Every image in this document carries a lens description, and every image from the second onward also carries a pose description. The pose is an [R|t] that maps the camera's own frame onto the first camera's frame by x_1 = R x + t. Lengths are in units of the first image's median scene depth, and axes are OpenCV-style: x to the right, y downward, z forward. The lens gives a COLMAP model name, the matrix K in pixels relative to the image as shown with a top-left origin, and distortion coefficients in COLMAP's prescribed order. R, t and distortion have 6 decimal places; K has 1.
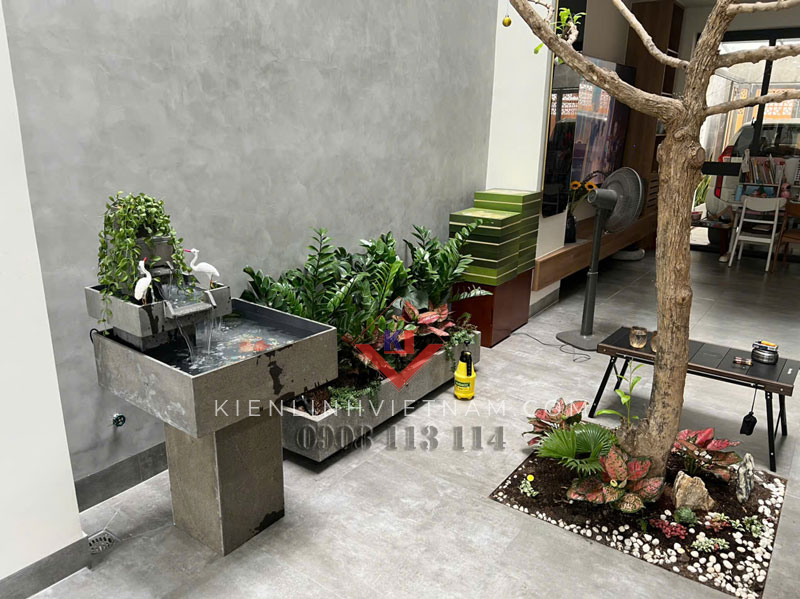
lens RADIAL K [[597.0, 0, 398.0], [0, 597.0, 302.0], [0, 0, 1]] dist [0.036619, -0.050302]
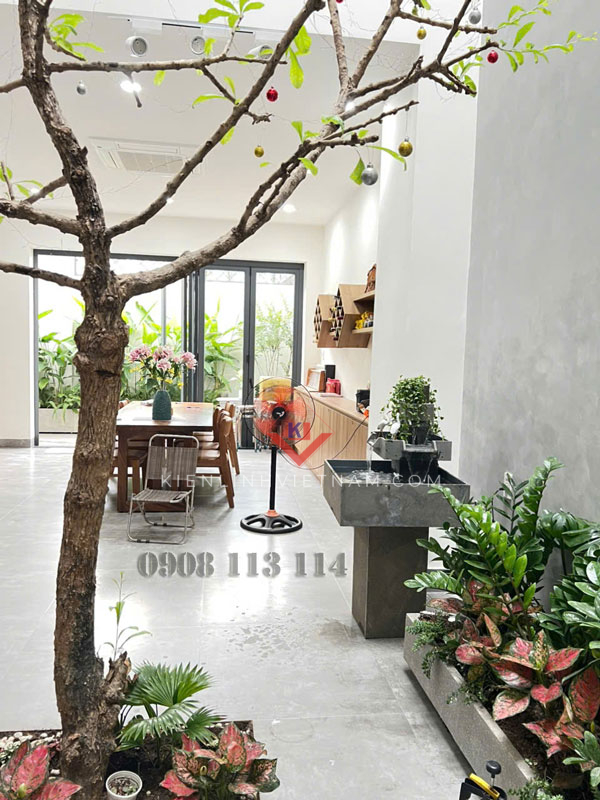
lens RADIAL K [[597.0, 0, 301.5], [0, 597.0, 397.4], [0, 0, 1]] dist [0.036619, -0.050302]
pose [[-0.719908, 0.019482, -0.693797, 0.693390], [-0.229354, 0.936775, 0.264290, -0.369515], [0.655080, 0.349389, -0.669923, 1.444381]]
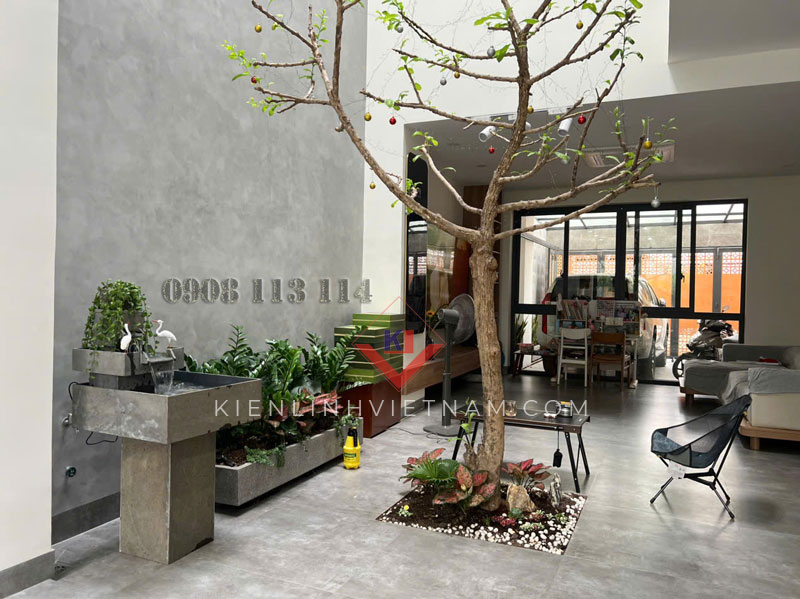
lens RADIAL K [[597.0, 0, 403.0], [0, 597.0, 300.9], [0, 0, 1]] dist [0.036619, -0.050302]
pose [[0.975684, -0.000311, 0.219181, -0.074272], [0.059372, 0.962988, -0.262926, 0.214506], [-0.210987, 0.269546, 0.939590, -0.355235]]
